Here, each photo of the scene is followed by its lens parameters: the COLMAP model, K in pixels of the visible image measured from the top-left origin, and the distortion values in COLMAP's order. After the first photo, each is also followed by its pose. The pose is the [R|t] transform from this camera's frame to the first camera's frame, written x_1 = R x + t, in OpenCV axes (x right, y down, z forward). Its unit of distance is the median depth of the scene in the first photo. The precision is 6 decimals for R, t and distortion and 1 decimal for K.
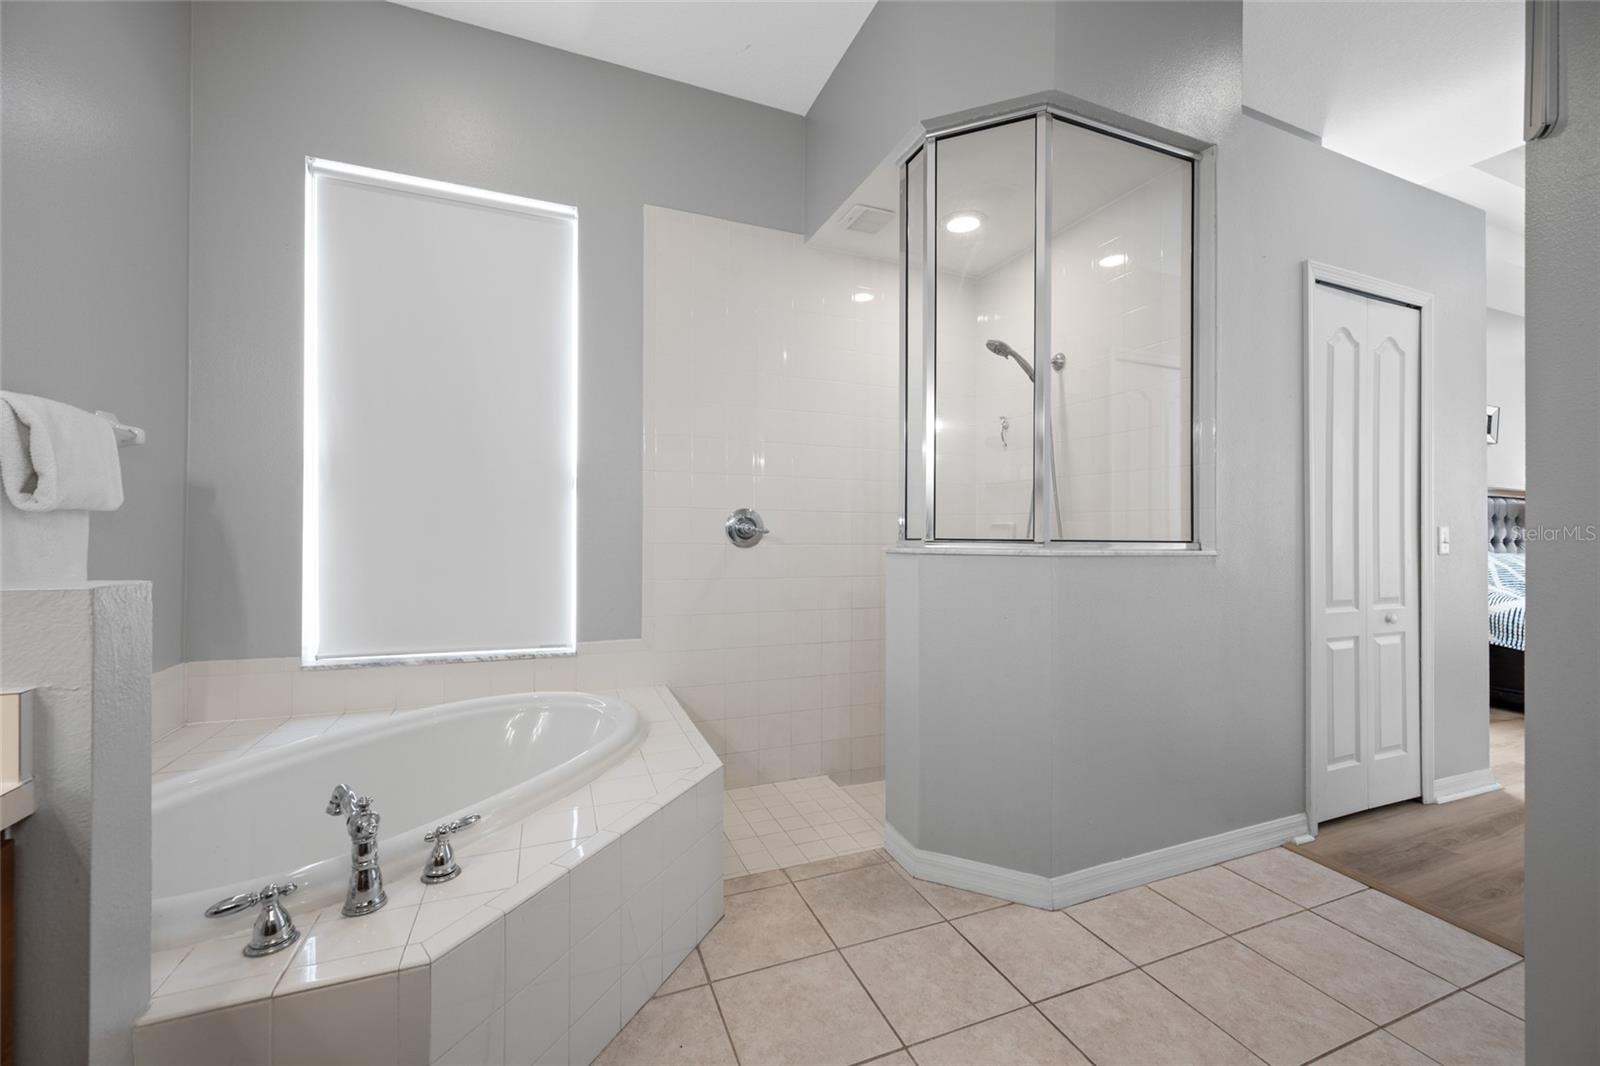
lens RADIAL K [[636.5, 0, 799.1], [0, 636.5, 526.7], [0, 0, 1]] dist [-0.001299, 0.000000]
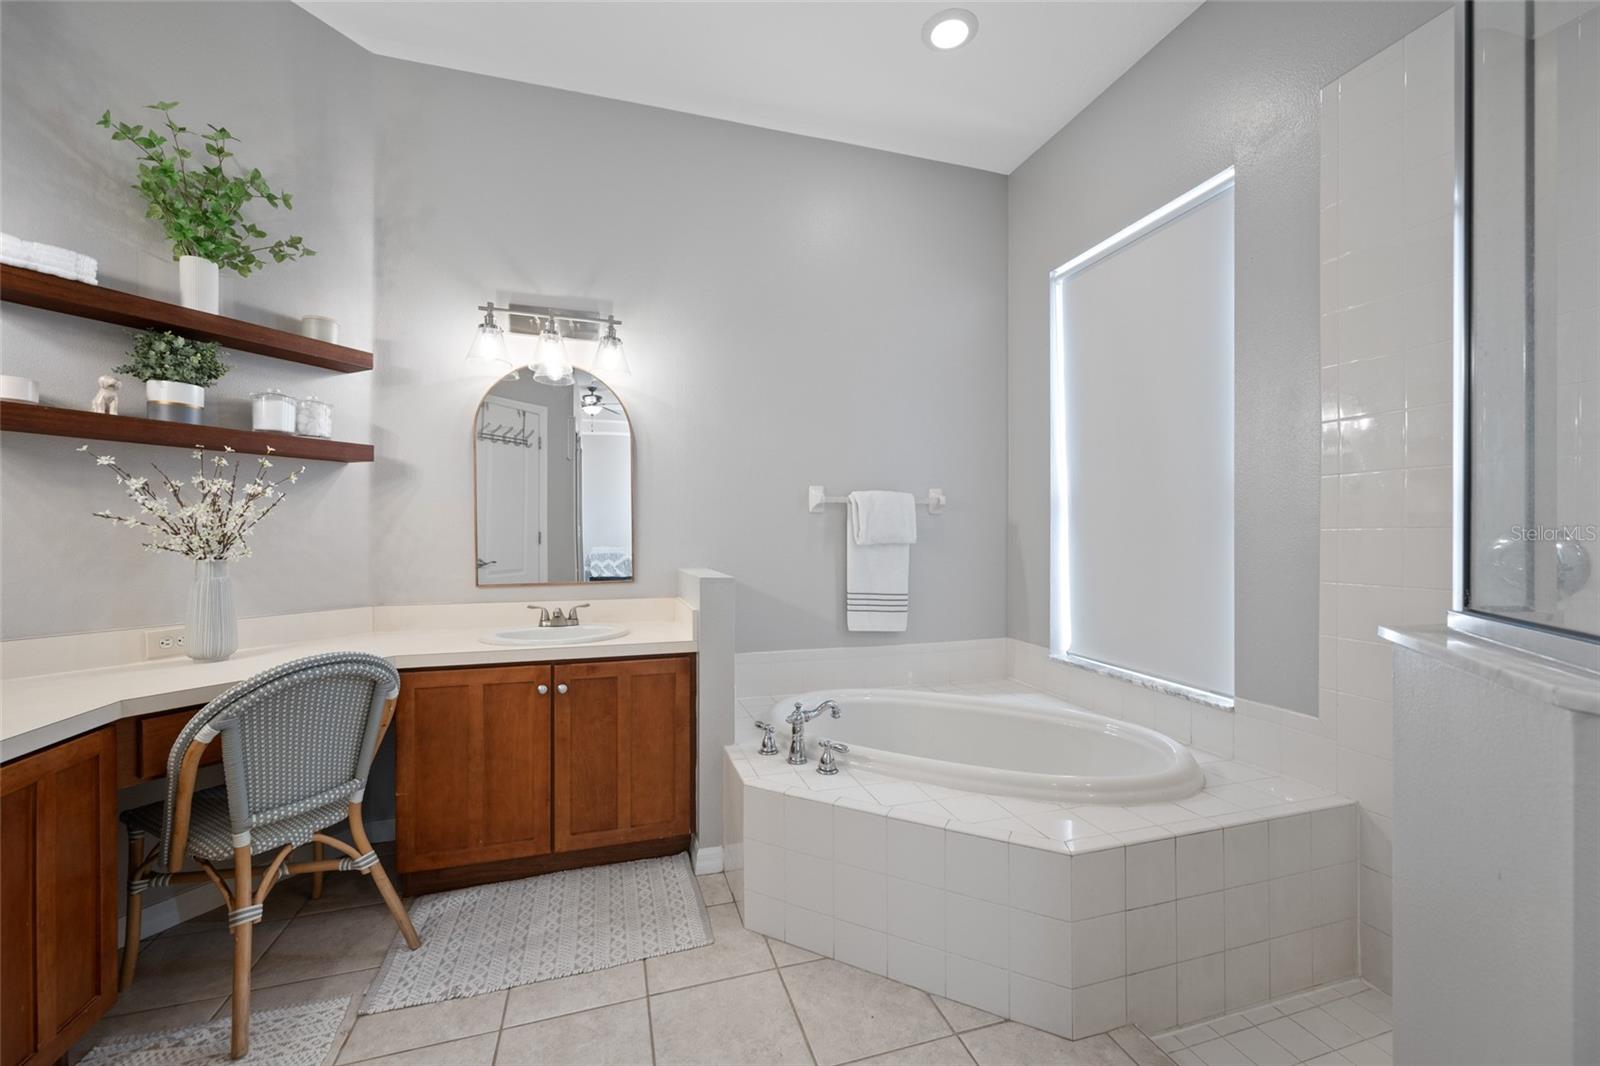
lens RADIAL K [[630.9, 0, 803.4], [0, 630.9, 541.4], [0, 0, 1]] dist [0.001651, 0.000215]
pose [[-0.077627, -0.000946, -0.996982, 0.584636], [0.004808, 0.999988, -0.001324, -0.021633], [0.996971, -0.004897, -0.077621, 0.592877]]
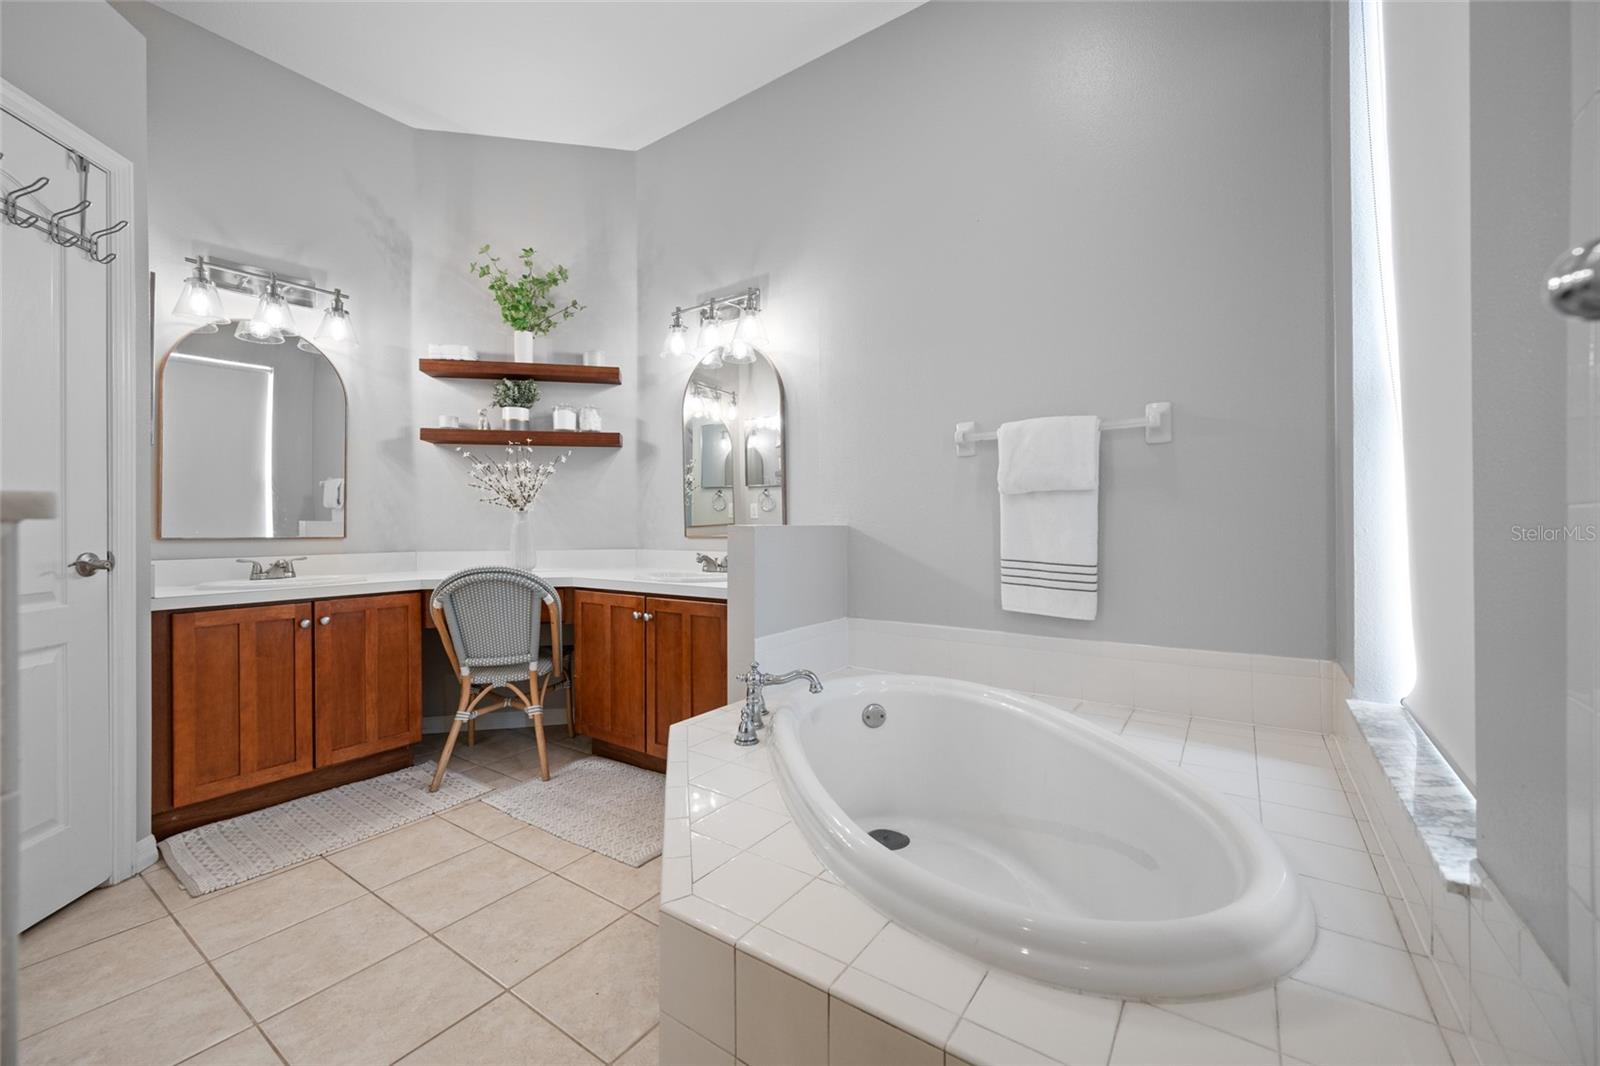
lens RADIAL K [[632.4, 0, 810.8], [0, 632.4, 529.4], [0, 0, 1]] dist [-0.002291, -0.000144]
pose [[-0.830578, -0.003250, -0.556892, 0.061221], [-0.000924, 0.999990, -0.004459, 0.043365], [0.556901, -0.003190, -0.830573, 1.249224]]
